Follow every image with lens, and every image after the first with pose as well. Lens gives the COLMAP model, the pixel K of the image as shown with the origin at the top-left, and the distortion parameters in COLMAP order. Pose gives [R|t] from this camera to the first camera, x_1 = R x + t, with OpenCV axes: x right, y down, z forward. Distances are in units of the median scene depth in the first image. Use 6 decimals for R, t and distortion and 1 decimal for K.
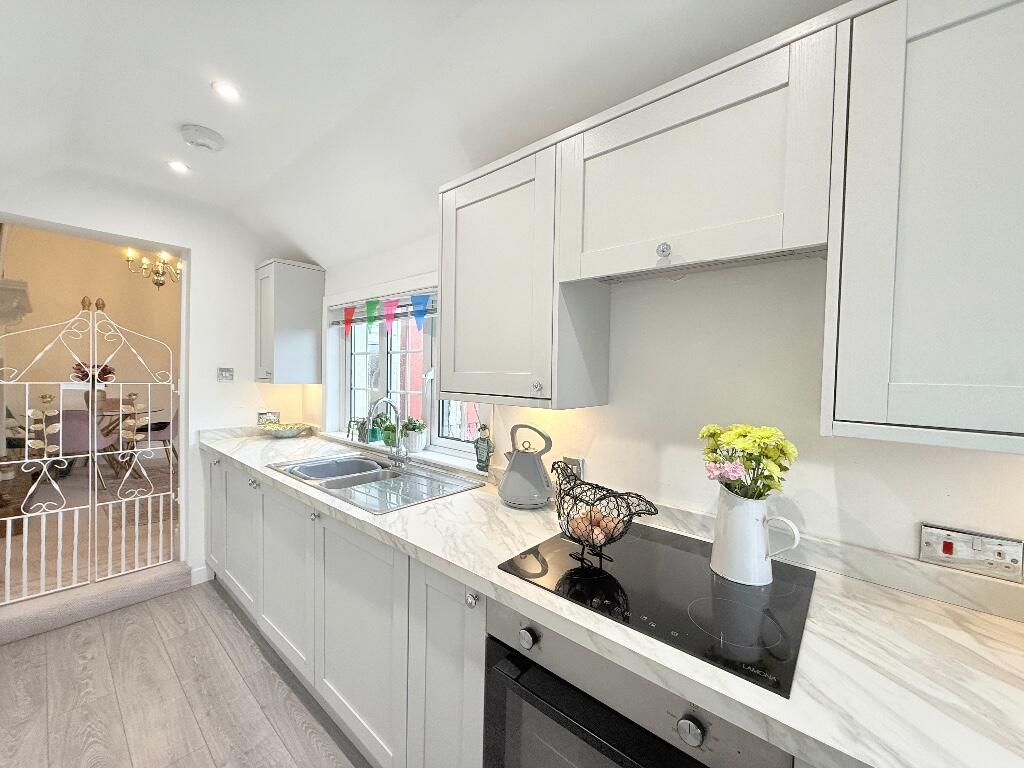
lens RADIAL K [[408.7, 0, 512.0], [0, 408.7, 384.0], [0, 0, 1]] dist [0.001920, 0.000190]
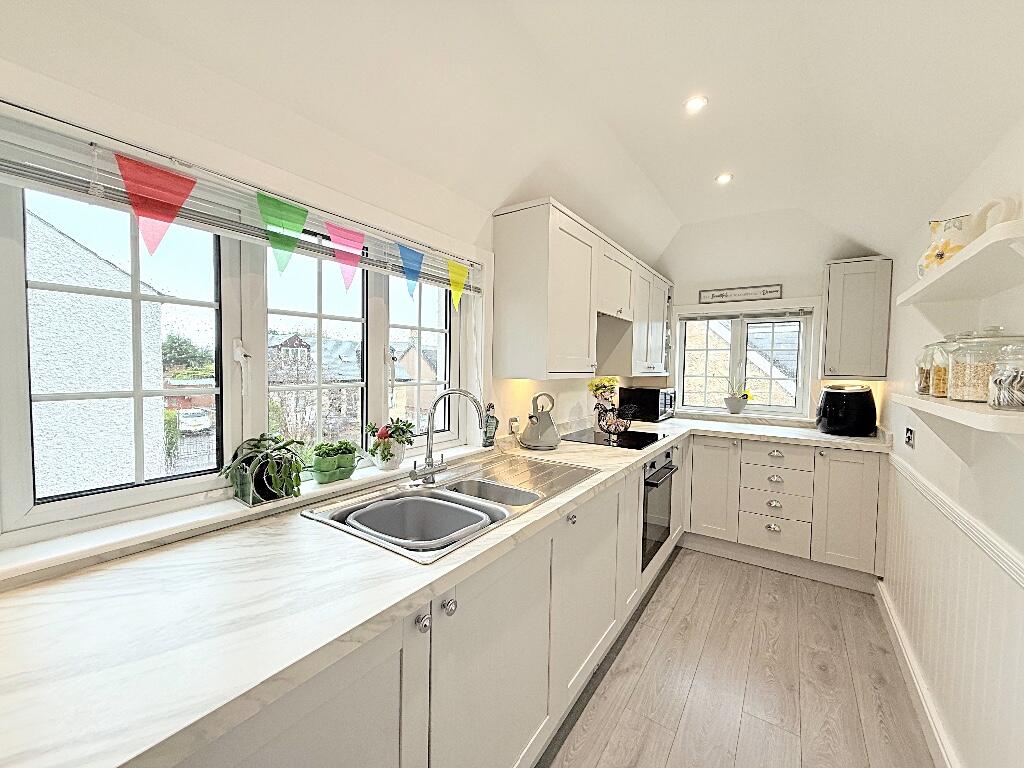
lens RADIAL K [[408.7, 0, 512.0], [0, 408.7, 384.0], [0, 0, 1]] dist [0.001920, 0.000190]
pose [[-0.096231, -0.061580, 0.993452, -1.267437], [0.020319, 0.997755, 0.063815, -0.020967], [-0.995152, 0.026327, -0.094764, 1.175846]]
